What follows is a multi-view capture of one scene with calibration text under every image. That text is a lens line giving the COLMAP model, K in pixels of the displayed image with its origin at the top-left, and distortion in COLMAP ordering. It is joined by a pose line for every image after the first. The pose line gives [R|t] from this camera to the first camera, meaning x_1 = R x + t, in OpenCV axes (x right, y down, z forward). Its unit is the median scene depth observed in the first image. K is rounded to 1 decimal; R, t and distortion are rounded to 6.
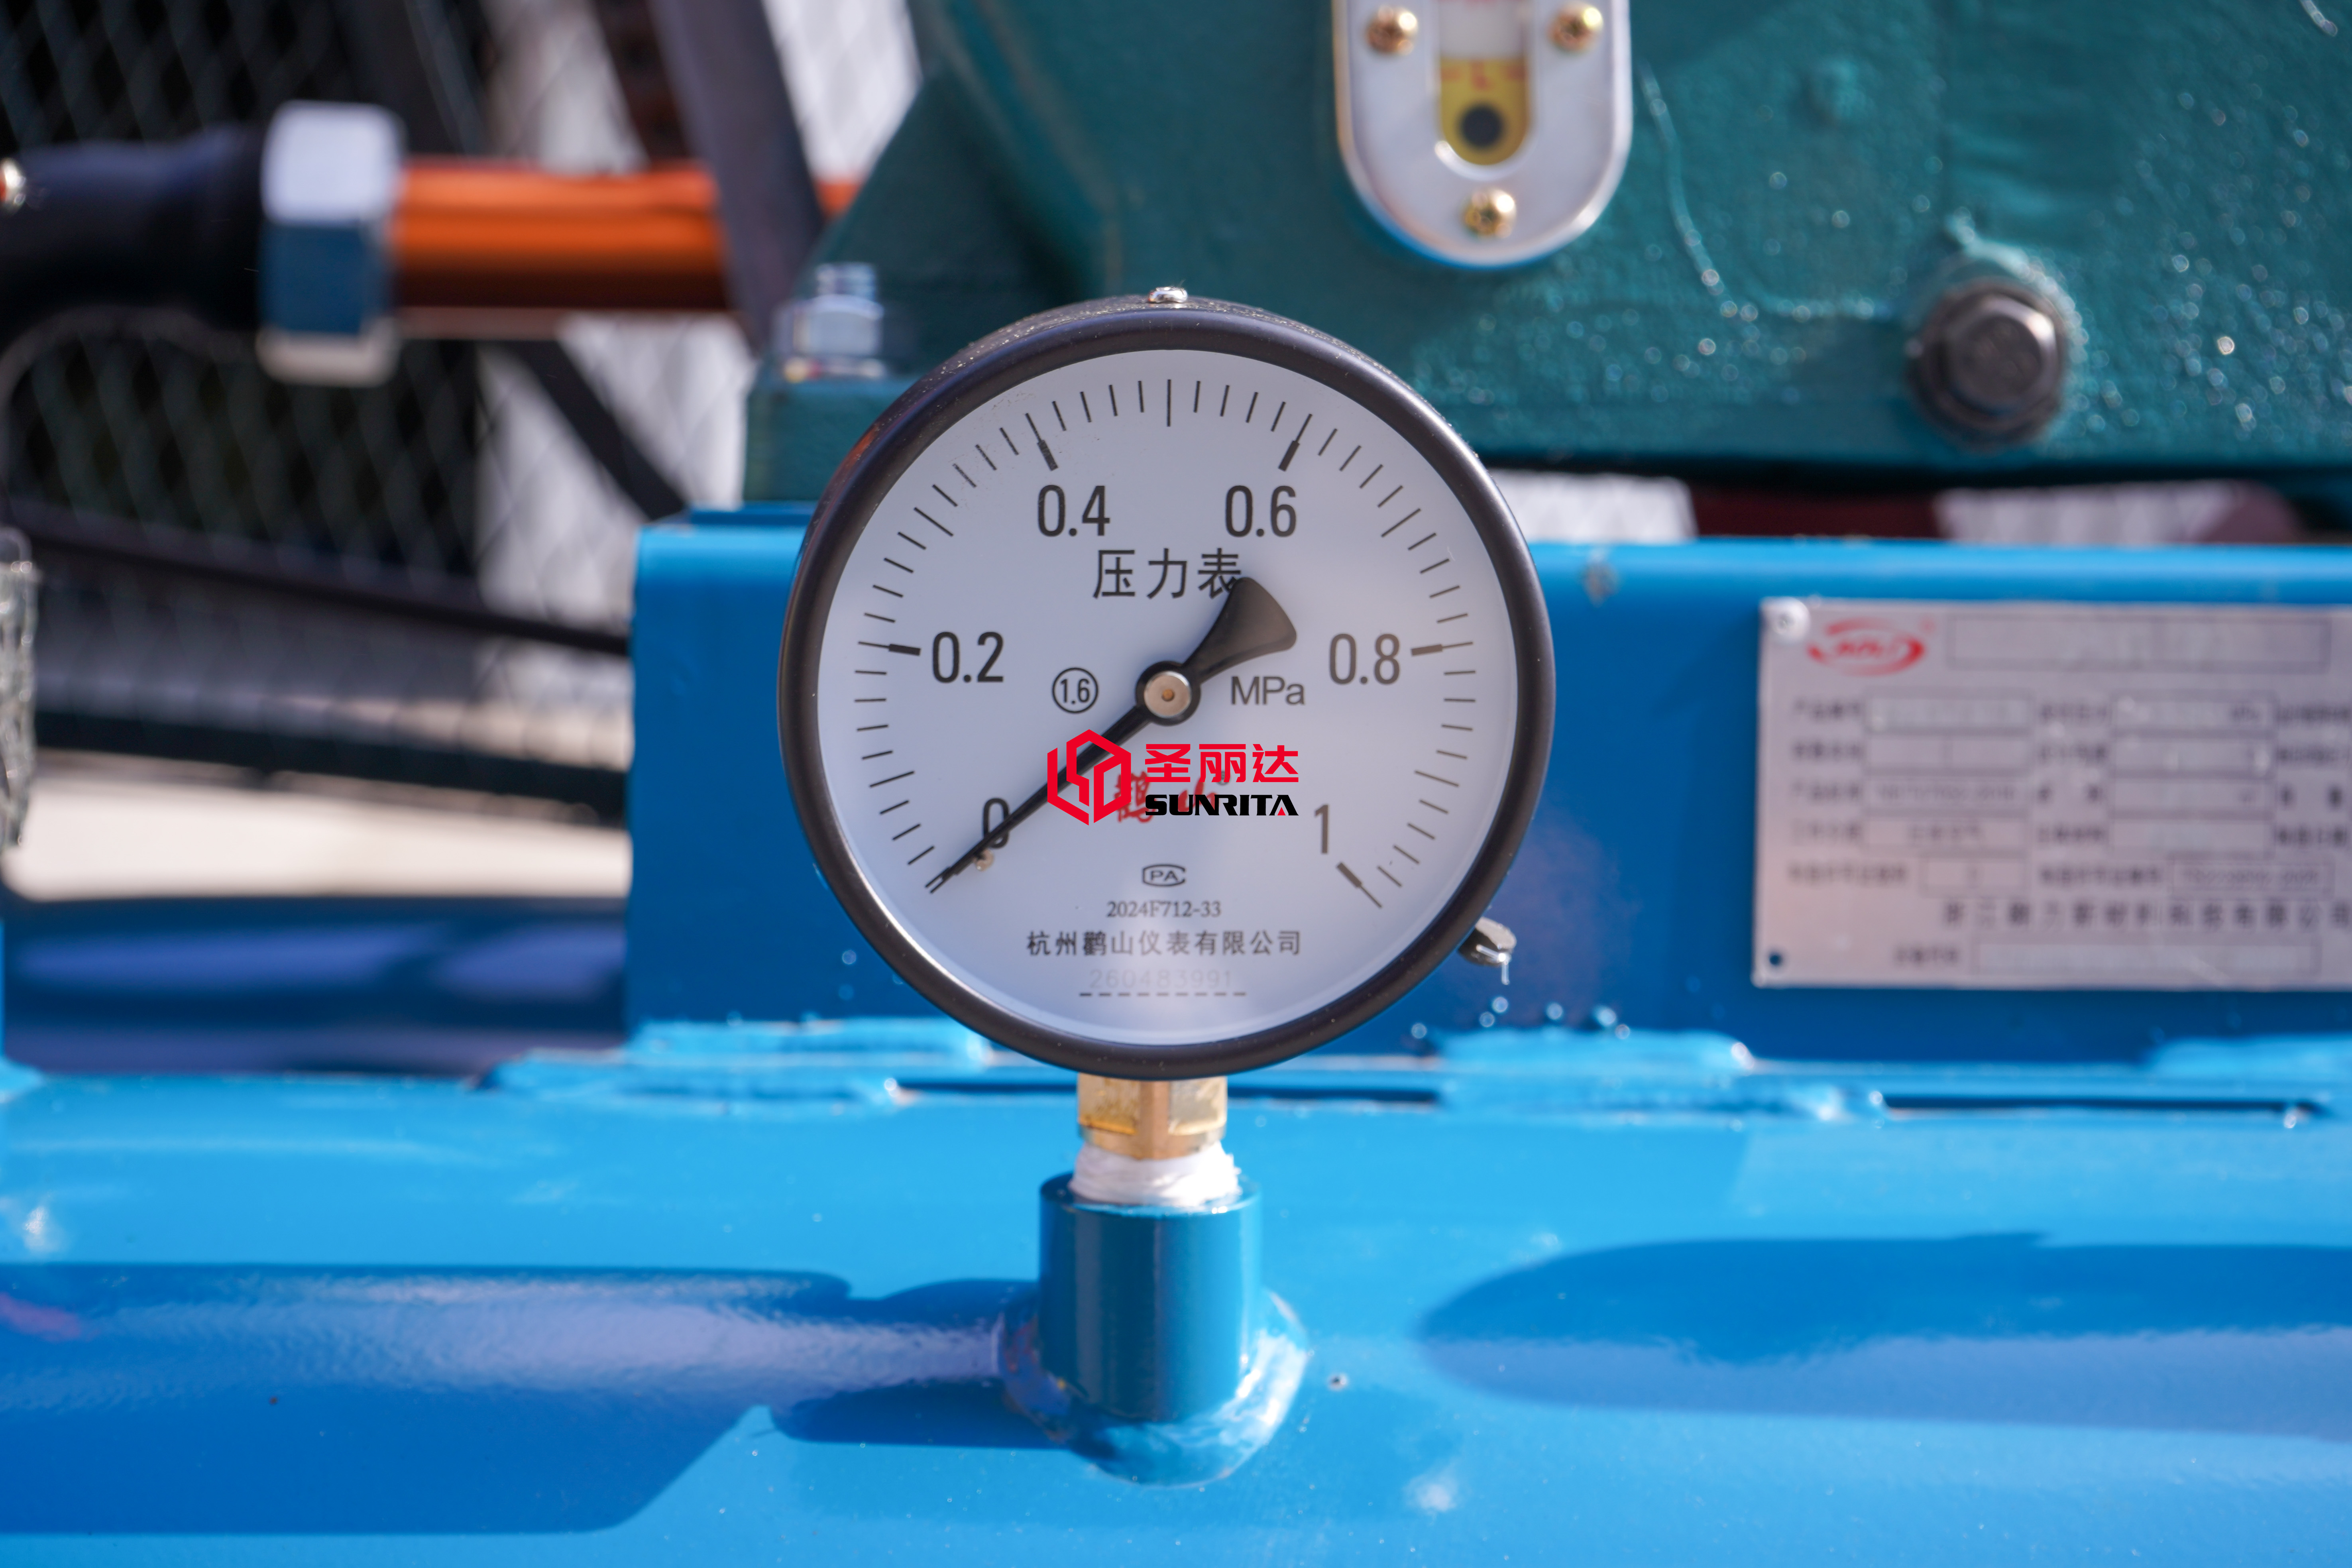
lens RADIAL K [[4875.7, 0, 1172.7], [0, 4875.7, 704.9], [0, 0, 1]] dist [-0.035387, -0.205956]
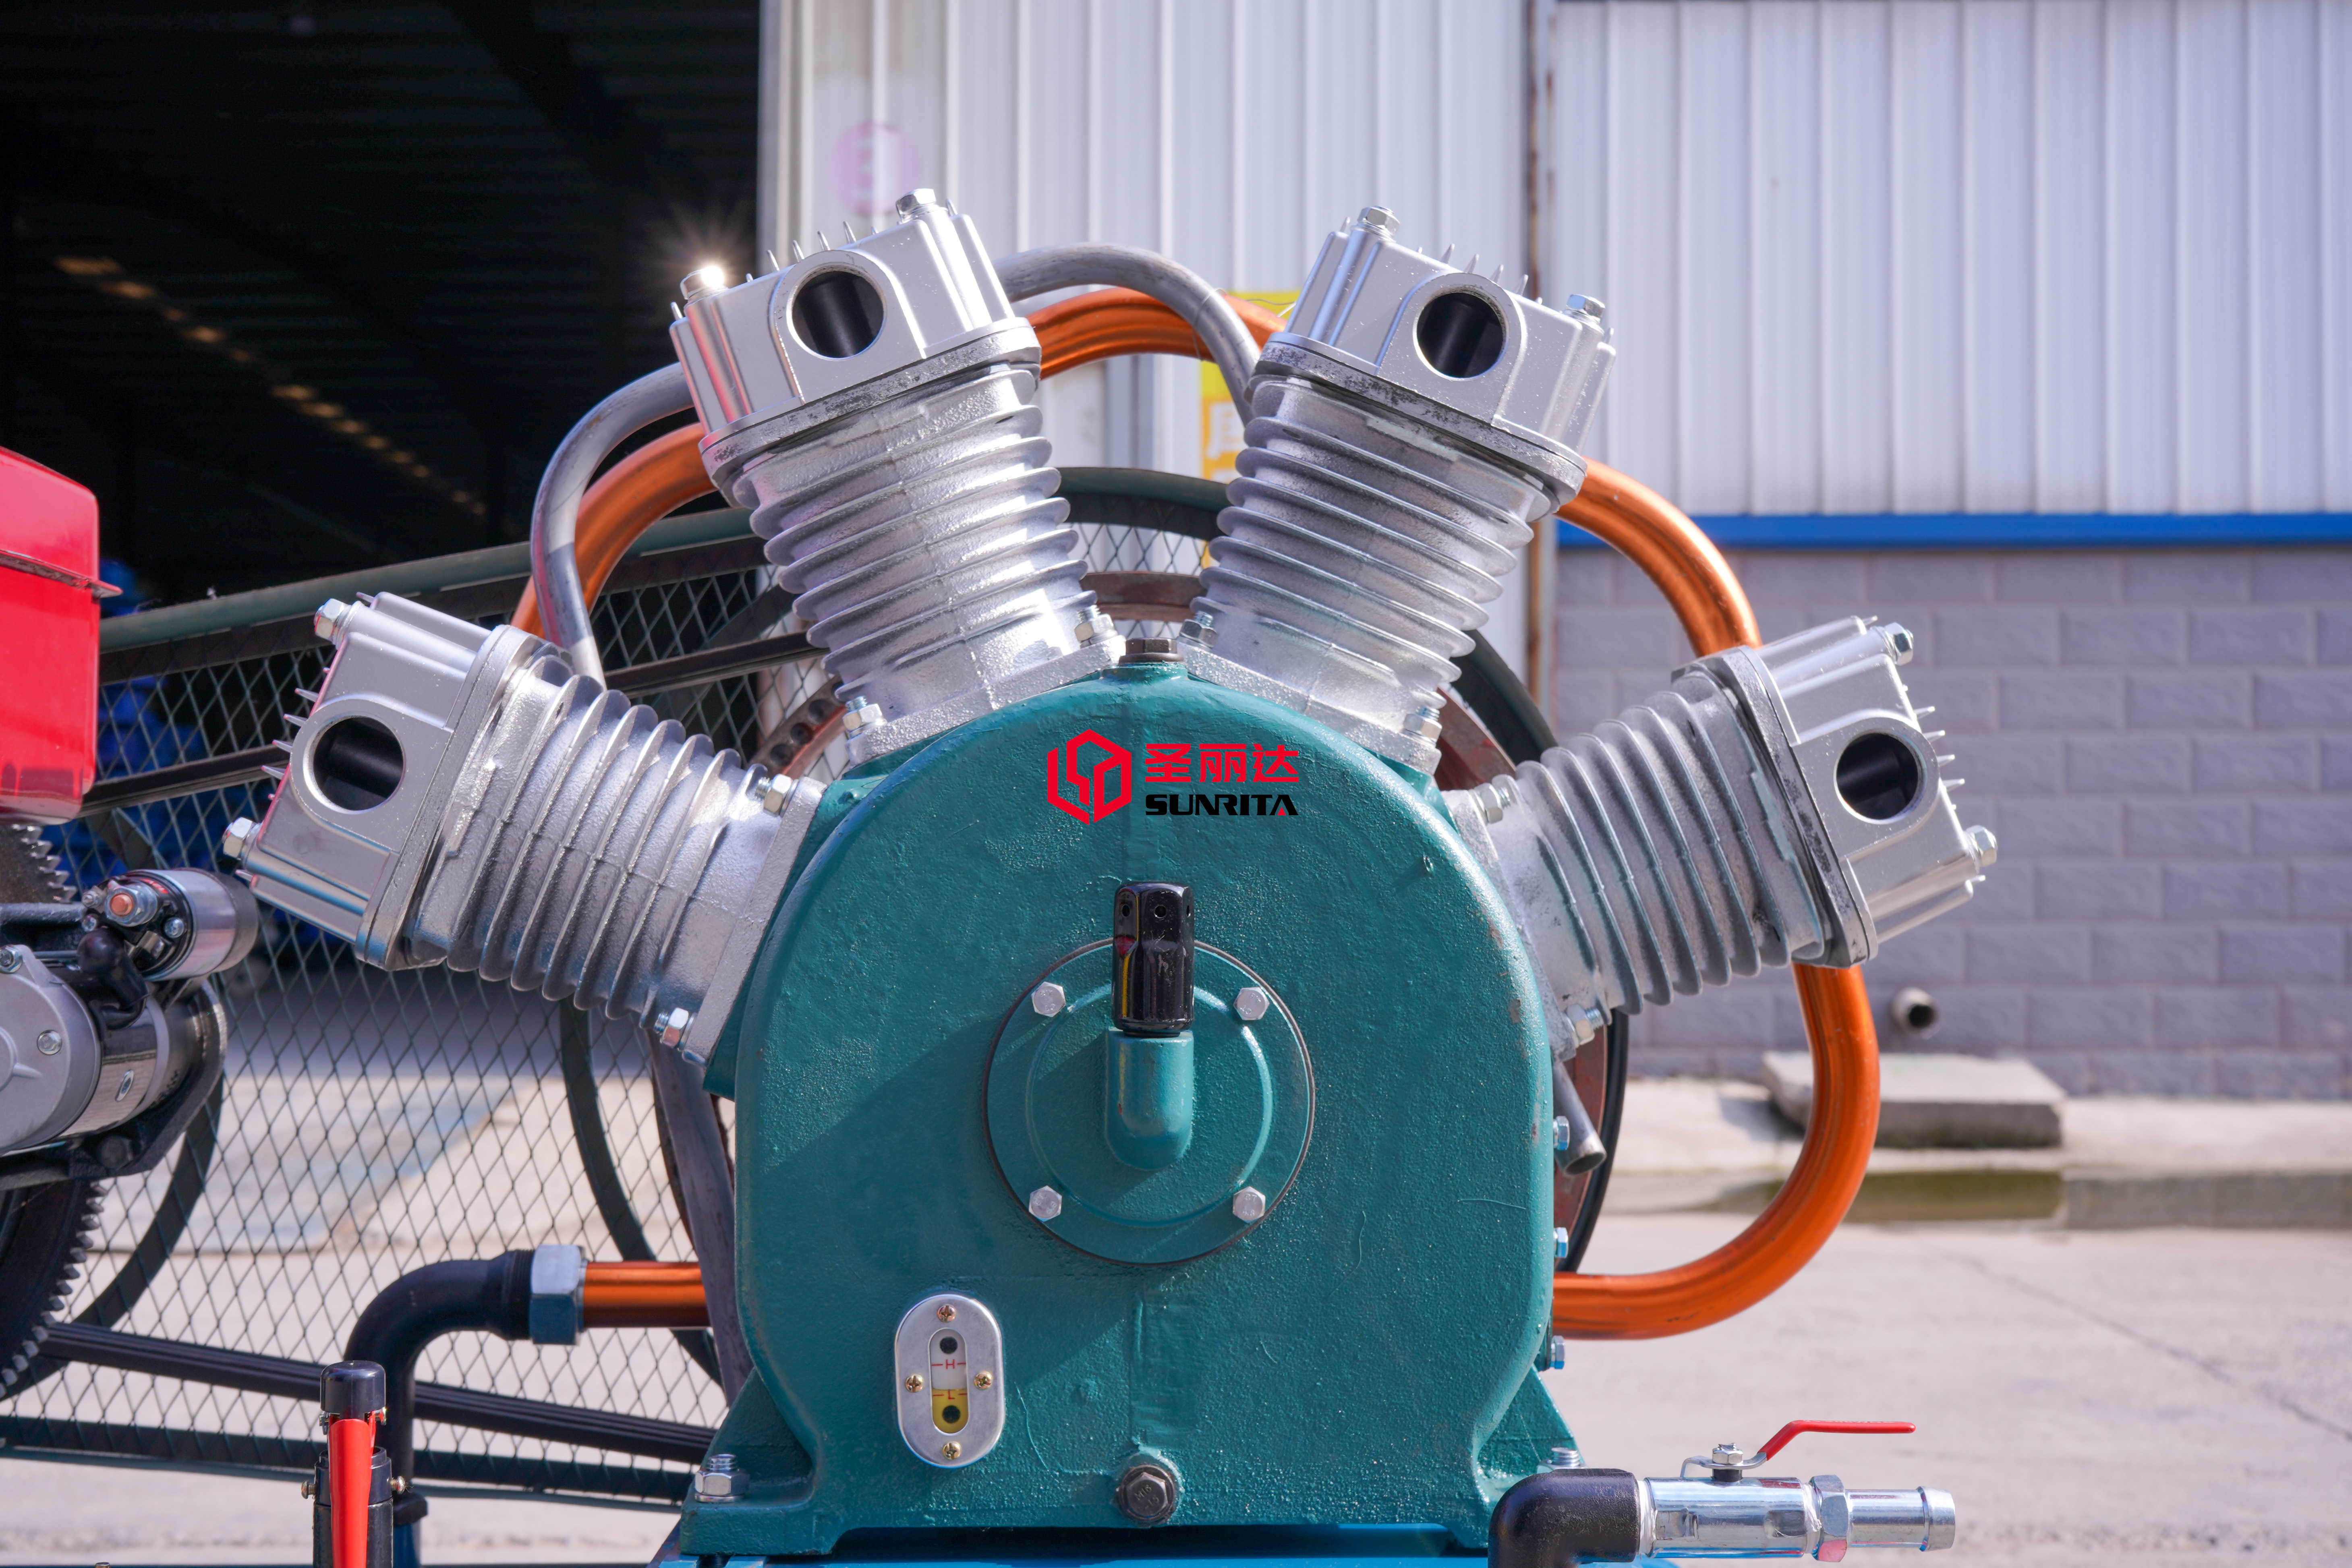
lens RADIAL K [[3096.0, 0, 1176.0], [0, 3096.0, 784.0], [0, 0, 1]] dist [0.001670, 0.042397]
pose [[0.999837, -0.012433, -0.013060, 0.222493], [0.011604, 0.998025, -0.061737, -0.372638], [0.013802, 0.061575, 0.998007, -0.756239]]
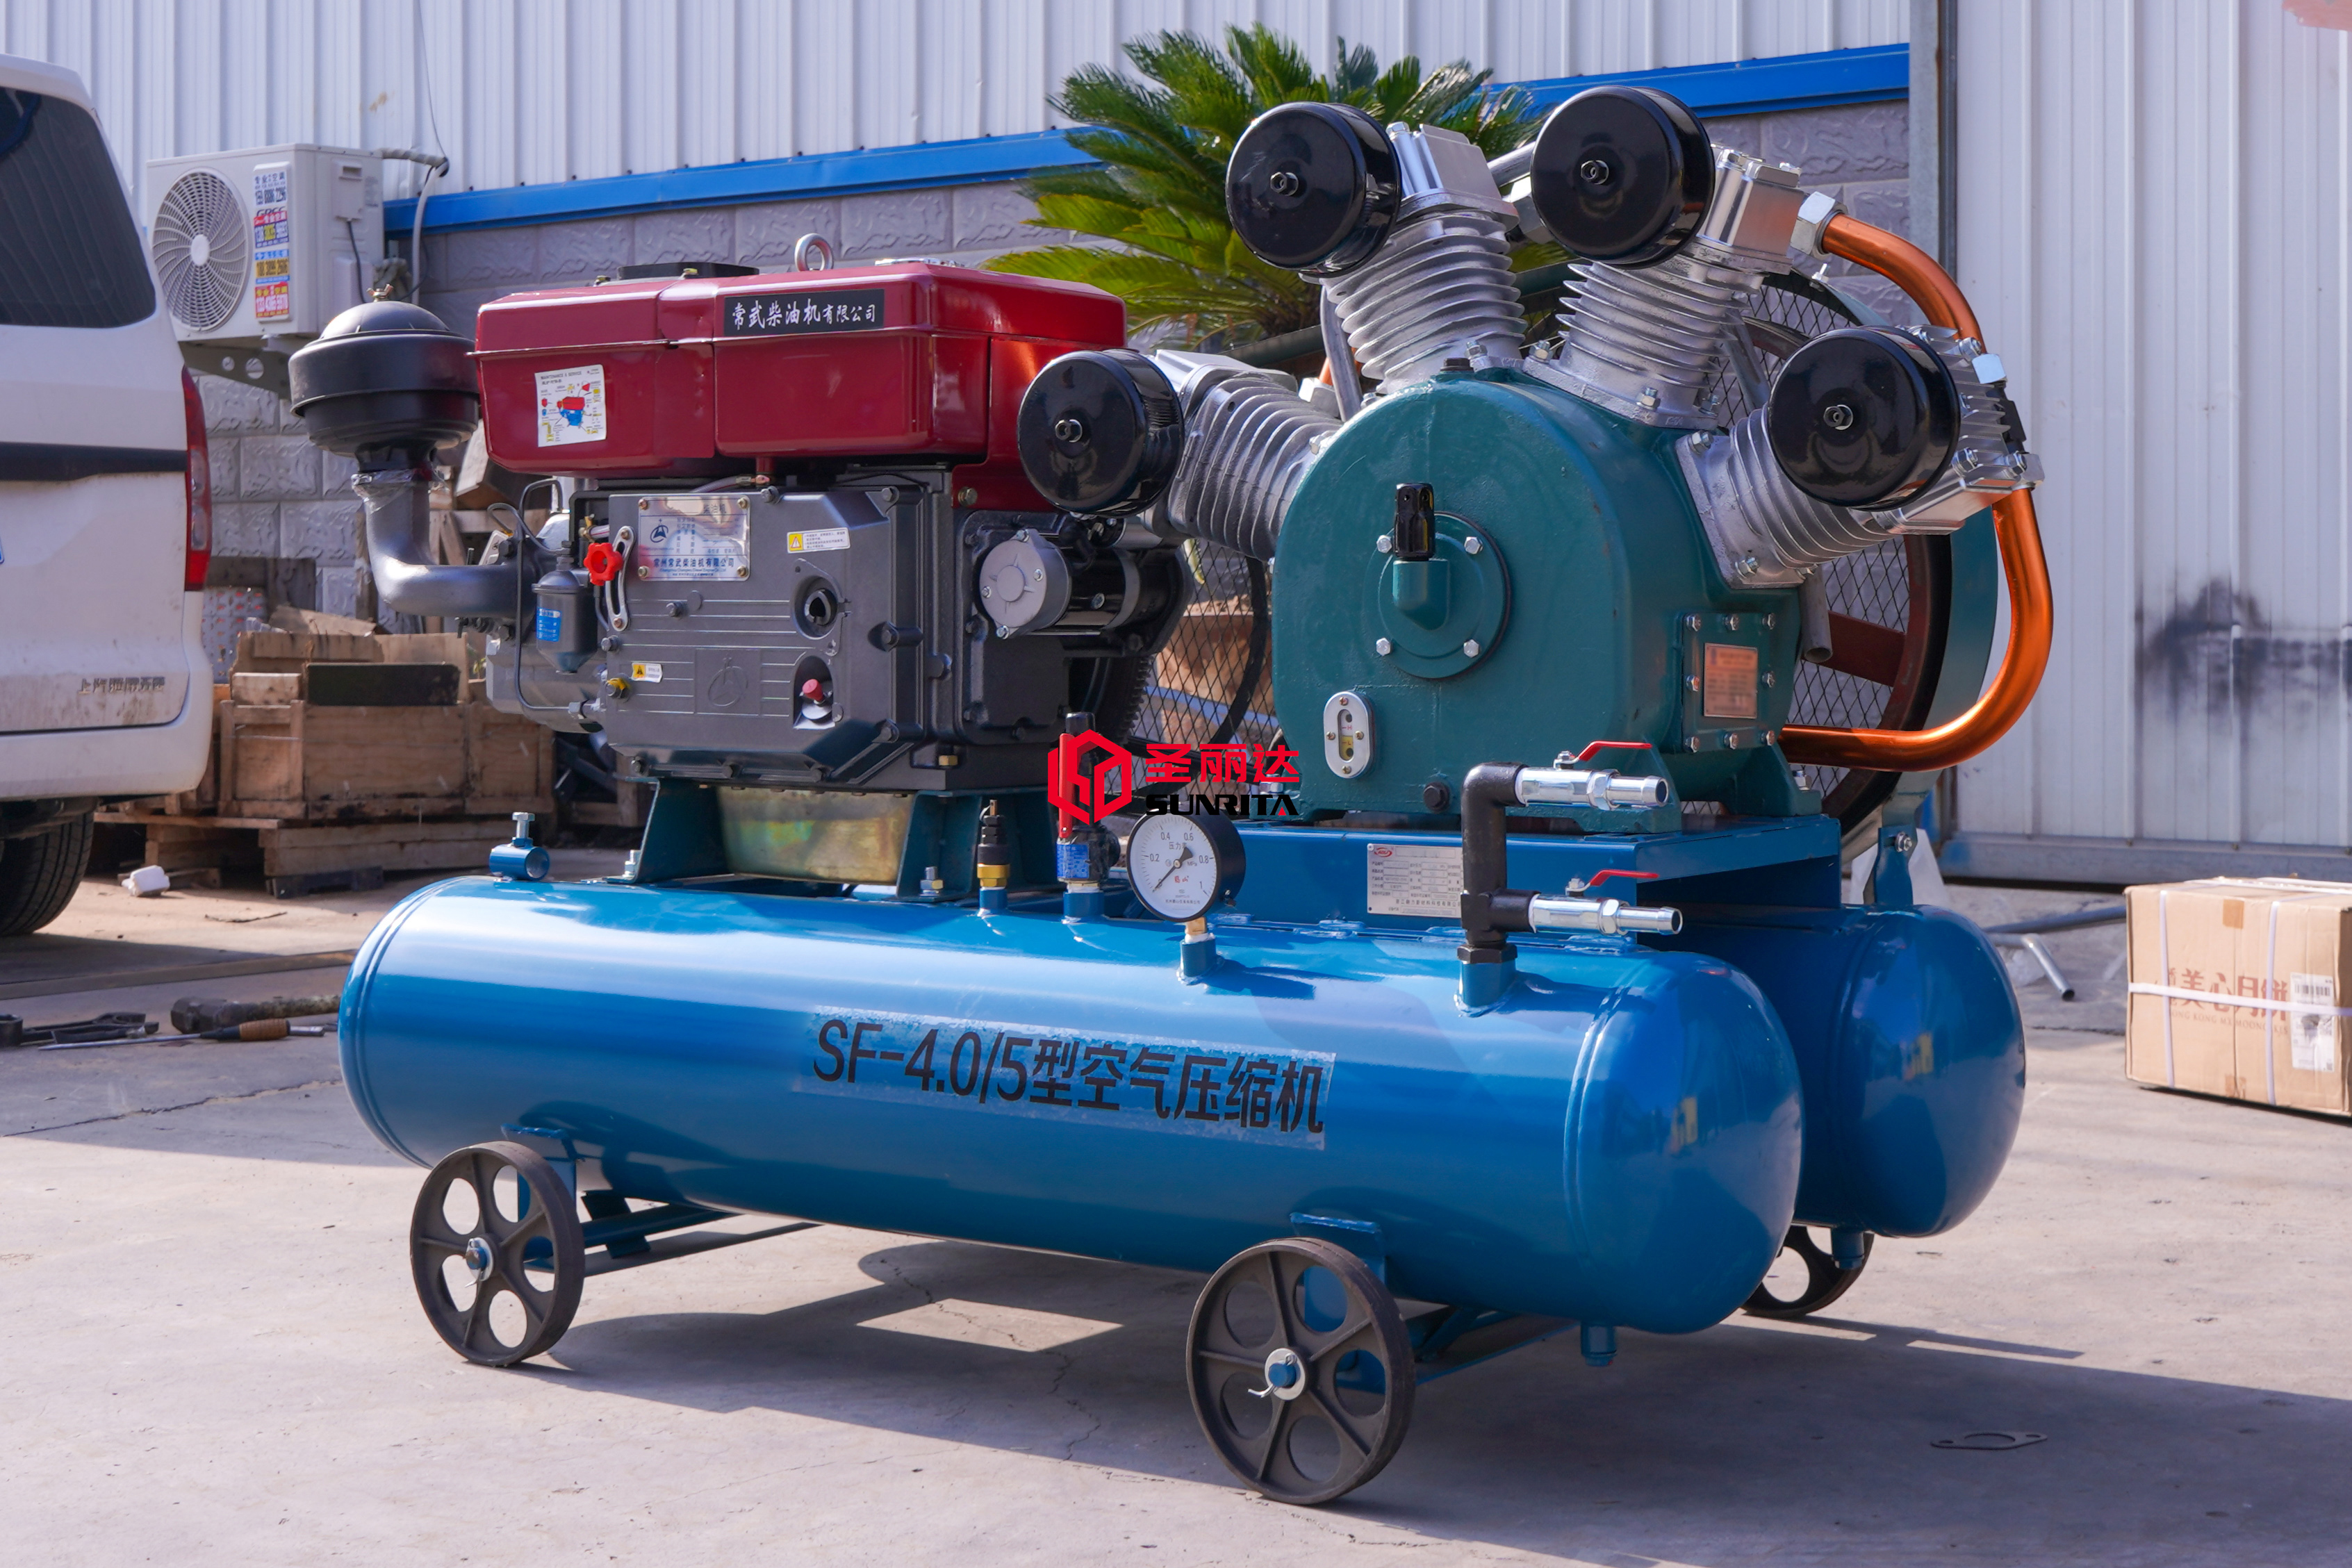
lens RADIAL K [[3377.0, 0, 1450.3], [0, 3377.0, 774.1], [0, 0, 1]] dist [-0.012412, -0.077538]
pose [[0.835213, 0.015701, -0.549703, 2.294714], [-0.004194, 0.999745, 0.022184, -0.184849], [0.549911, -0.016223, 0.835065, -2.128697]]
